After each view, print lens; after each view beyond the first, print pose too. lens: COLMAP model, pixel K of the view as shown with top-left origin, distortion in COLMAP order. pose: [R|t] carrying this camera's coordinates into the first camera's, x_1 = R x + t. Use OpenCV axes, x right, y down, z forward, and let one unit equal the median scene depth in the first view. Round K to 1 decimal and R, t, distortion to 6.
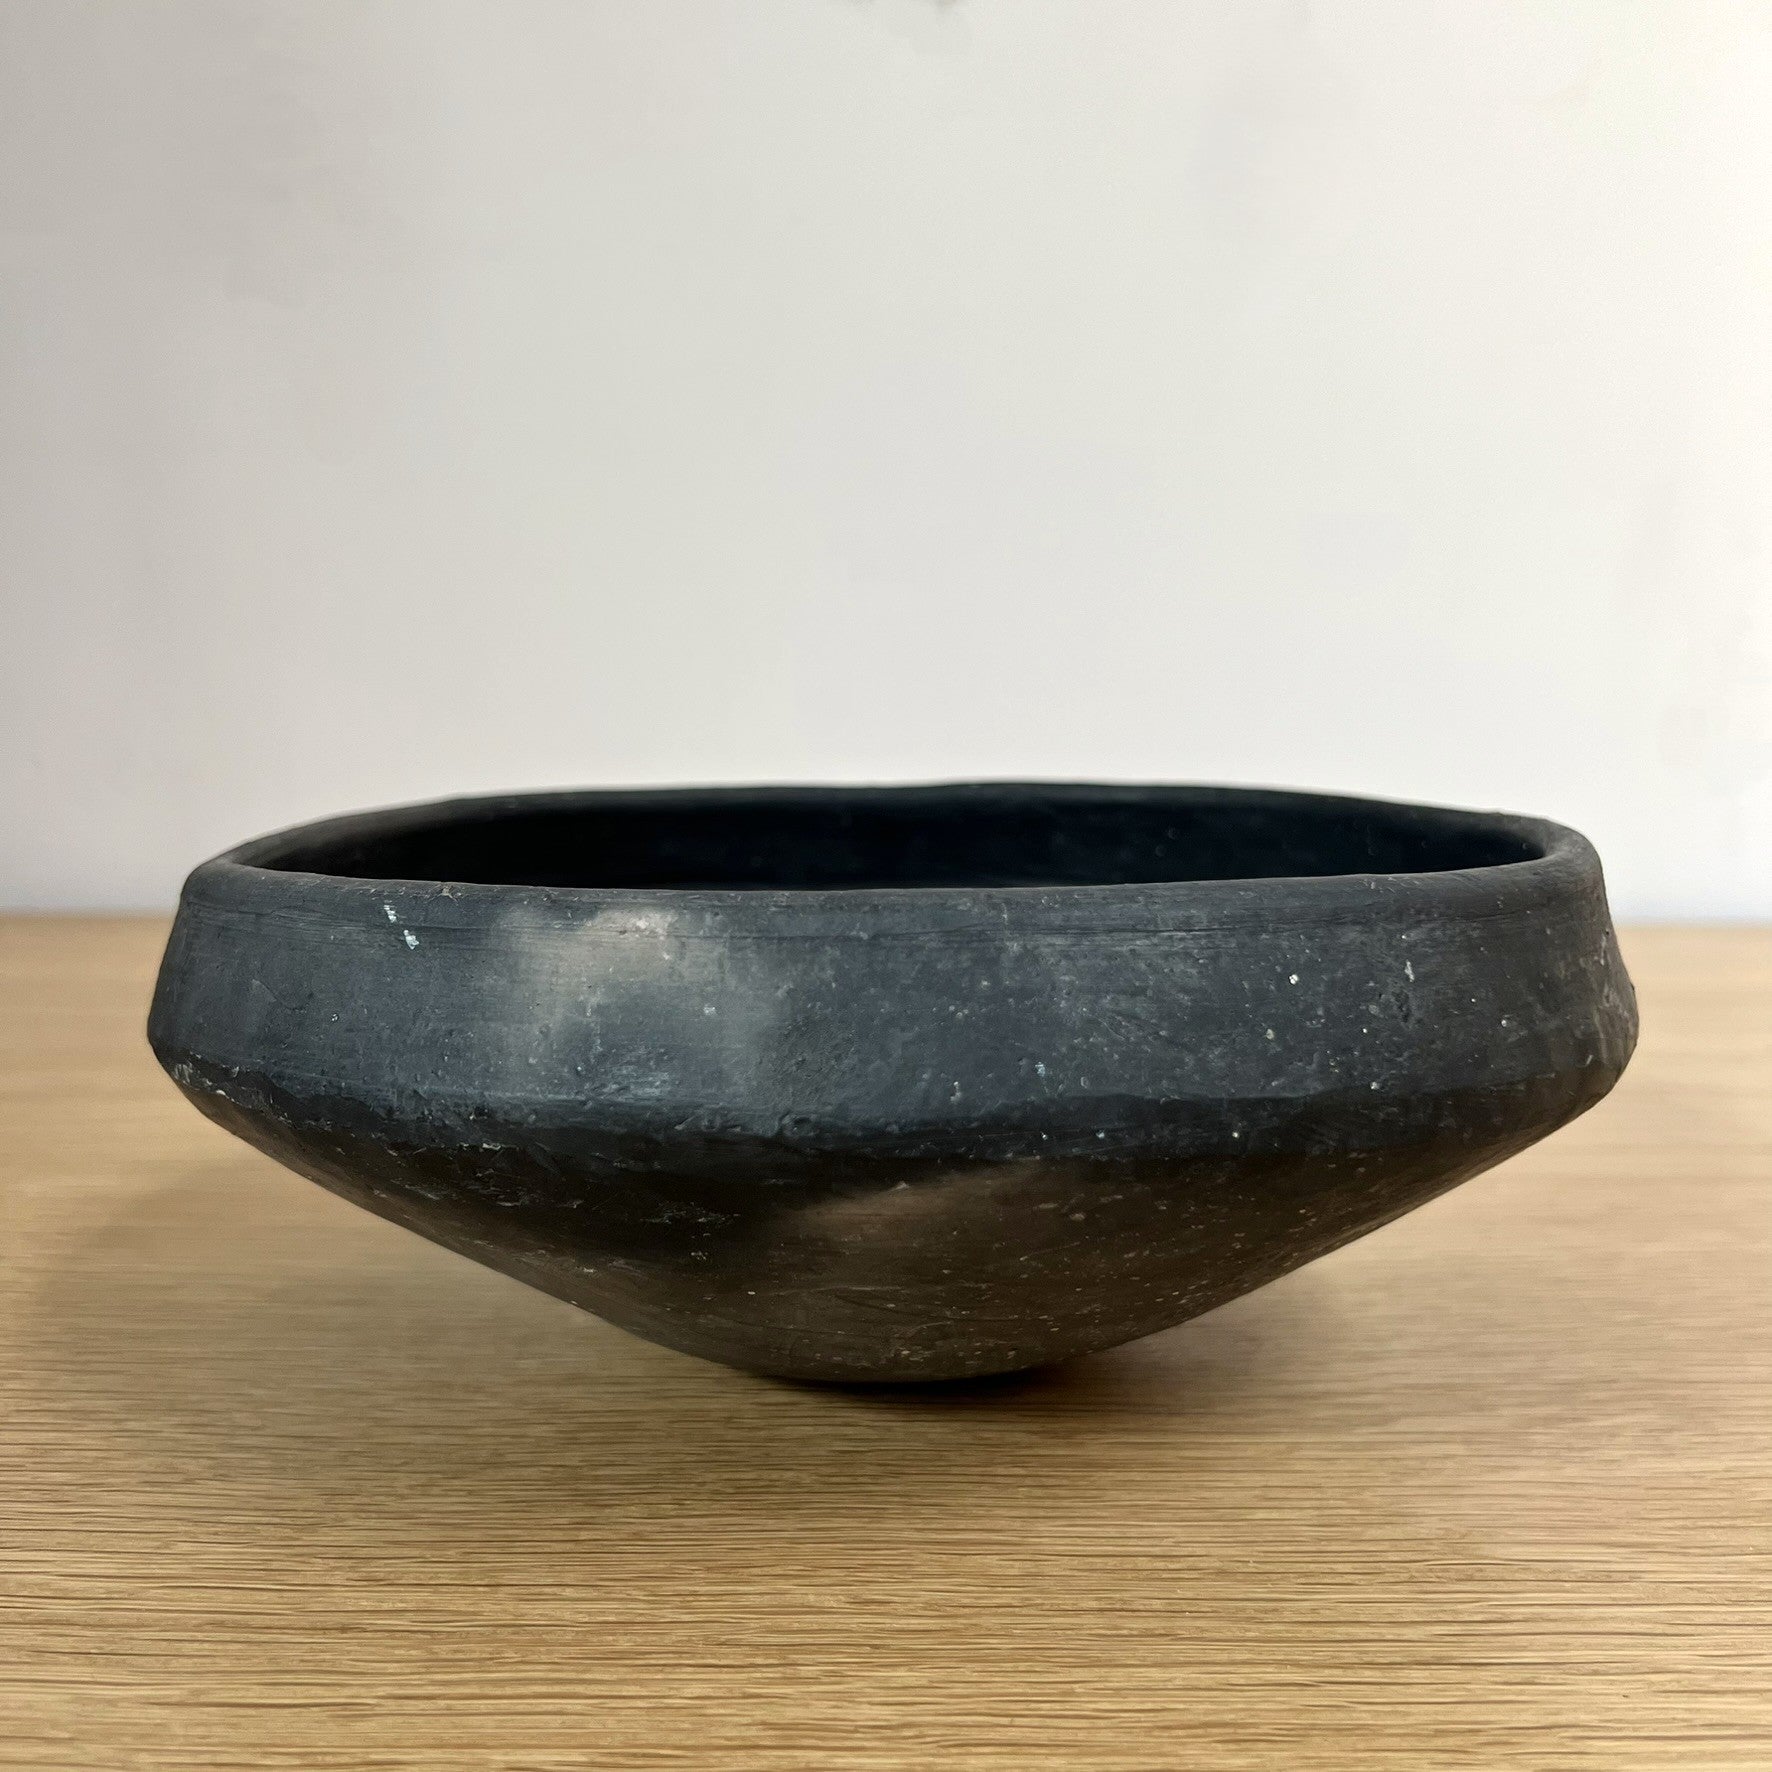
lens RADIAL K [[1894.0, 0, 874.2], [0, 1894.0, 955.9], [0, 0, 1]] dist [0.056030, -0.139130]
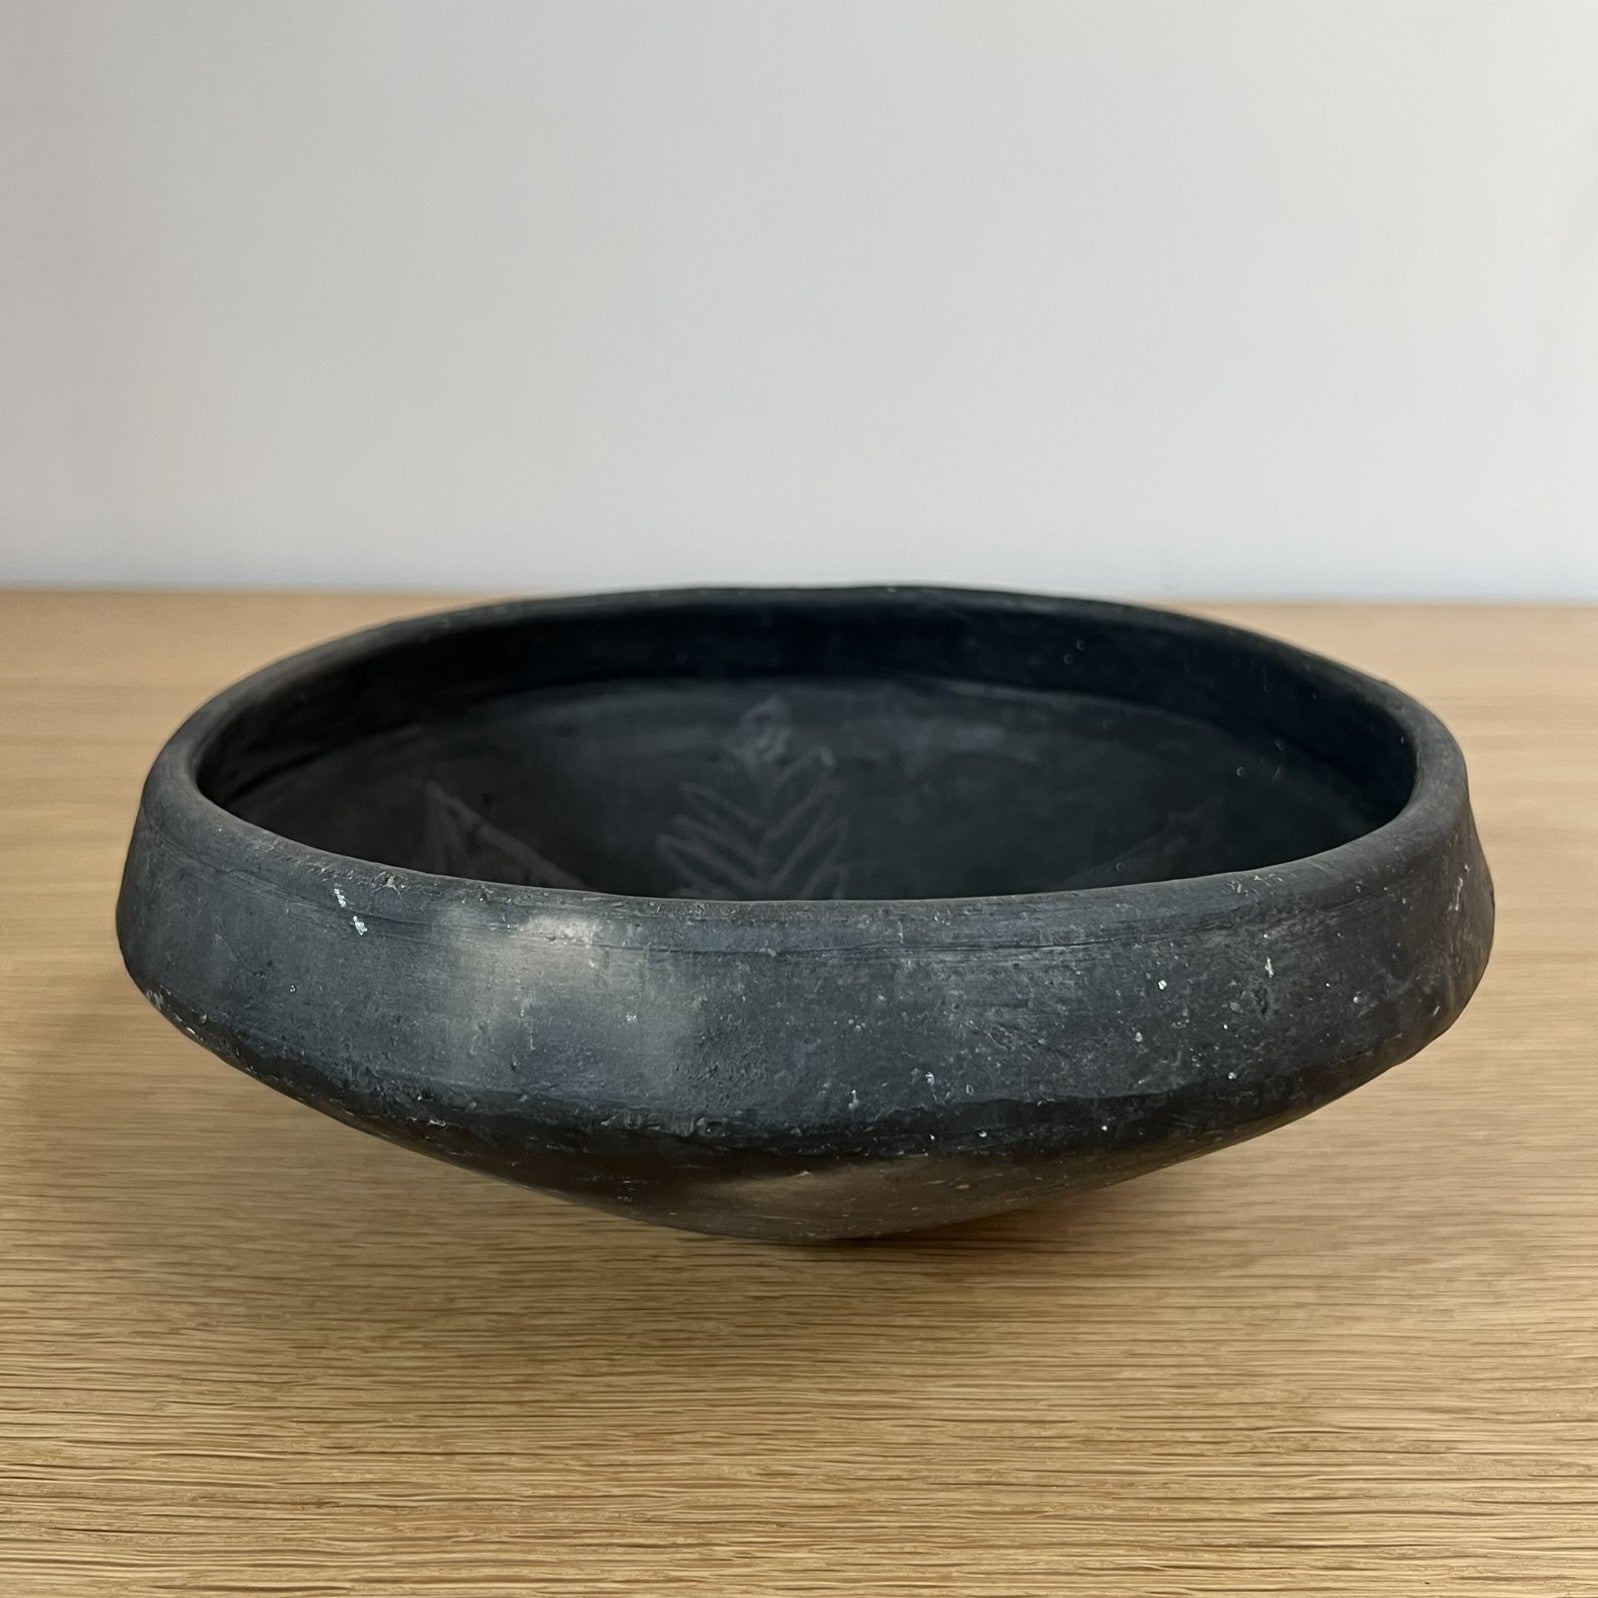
lens RADIAL K [[1889.8, 0, 799.0], [0, 1889.8, 799.0], [0, 0, 1]] dist [0.022880, -0.056040]
pose [[0.999971, 0.006486, -0.004039, 0.012926], [-0.005782, 0.987900, 0.154982, -0.242235], [0.004995, -0.154954, 0.987909, -0.062850]]
